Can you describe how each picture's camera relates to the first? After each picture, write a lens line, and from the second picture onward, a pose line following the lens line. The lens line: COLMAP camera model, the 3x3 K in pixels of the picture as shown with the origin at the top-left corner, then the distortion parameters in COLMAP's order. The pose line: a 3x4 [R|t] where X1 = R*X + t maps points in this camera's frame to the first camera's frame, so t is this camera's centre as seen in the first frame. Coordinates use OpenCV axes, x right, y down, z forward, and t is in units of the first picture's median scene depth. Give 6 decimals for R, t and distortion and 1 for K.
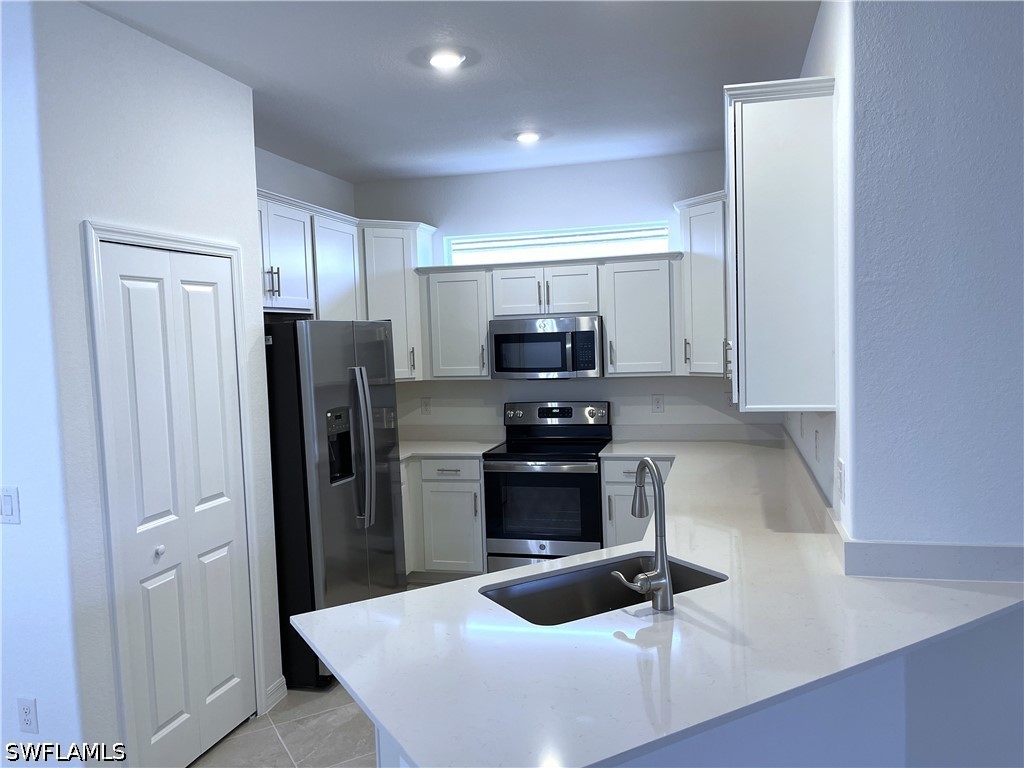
lens RADIAL K [[773.1, 0, 512.0], [0, 773.1, 384.0], [0, 0, 1]] dist [0.101720, -0.151112]
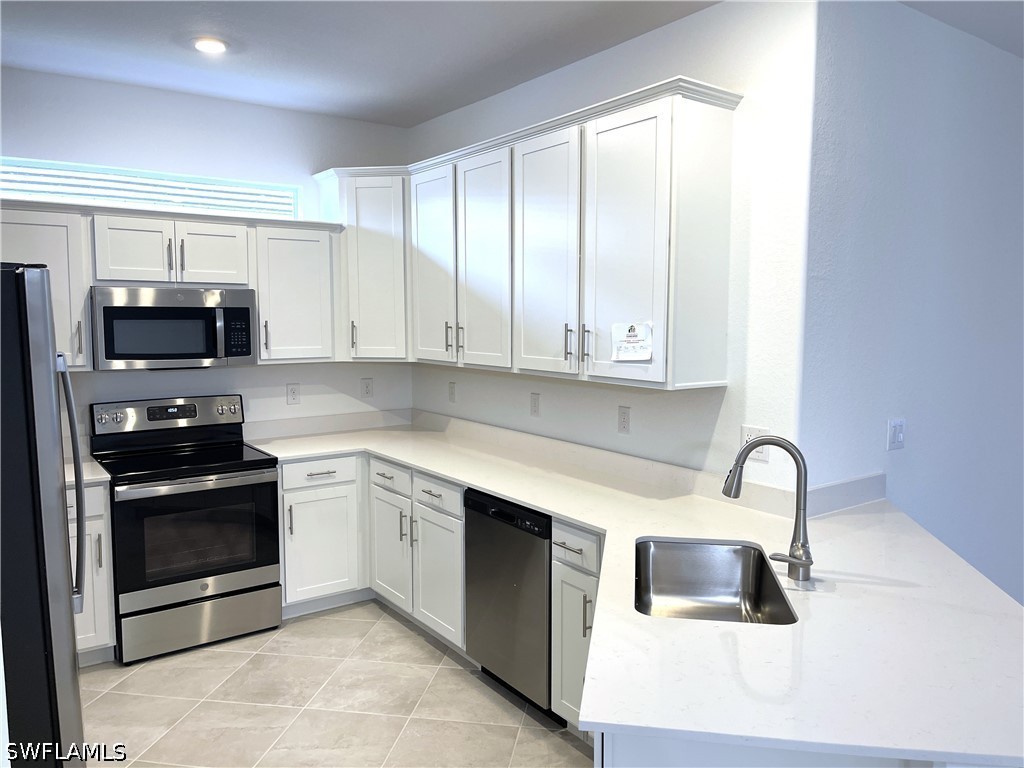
lens RADIAL K [[773.1, 0, 512.0], [0, 773.1, 384.0], [0, 0, 1]] dist [0.101720, -0.151112]
pose [[0.637185, -0.034439, 0.769941, -0.354001], [0.024605, 0.999401, 0.024340, -0.001728], [-0.770318, 0.003436, 0.637651, 0.266567]]
